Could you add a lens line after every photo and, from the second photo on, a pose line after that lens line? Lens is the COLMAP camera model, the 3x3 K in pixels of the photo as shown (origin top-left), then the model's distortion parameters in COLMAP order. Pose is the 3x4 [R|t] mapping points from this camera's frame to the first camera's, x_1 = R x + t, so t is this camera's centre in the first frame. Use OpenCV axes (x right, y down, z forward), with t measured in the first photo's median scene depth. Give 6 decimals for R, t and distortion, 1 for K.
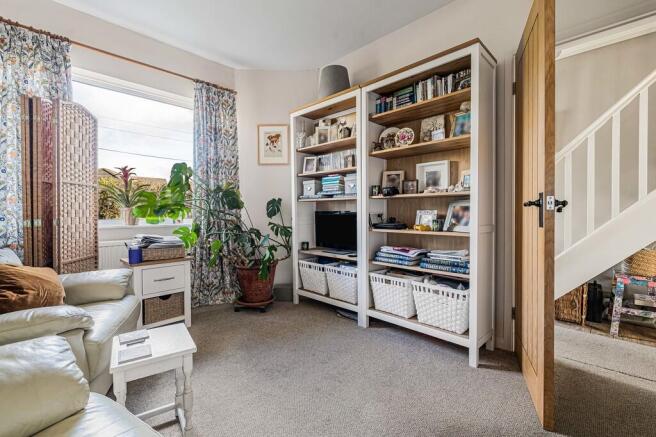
lens RADIAL K [[291.8, 0, 328.0], [0, 291.8, 218.5], [0, 0, 1]] dist [-0.001436, -0.000346]
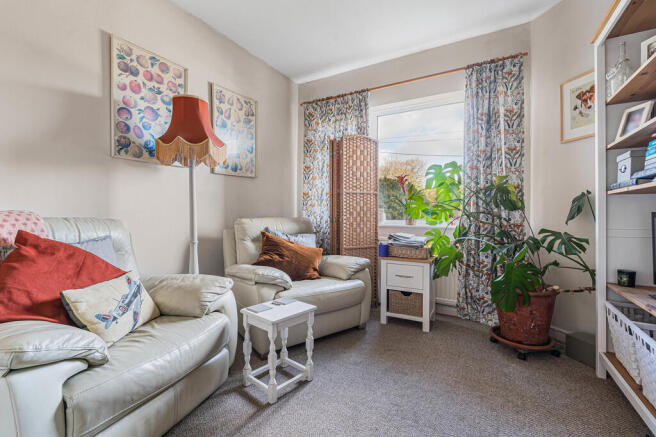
lens RADIAL K [[287.4, 0, 326.1], [0, 287.4, 220.9], [0, 0, 1]] dist [0.000167, 0.000079]
pose [[0.248327, 0.023763, -0.968385, 0.303372], [-0.029642, 0.999417, 0.016923, -0.002394], [0.968223, 0.024502, 0.248887, 0.363698]]
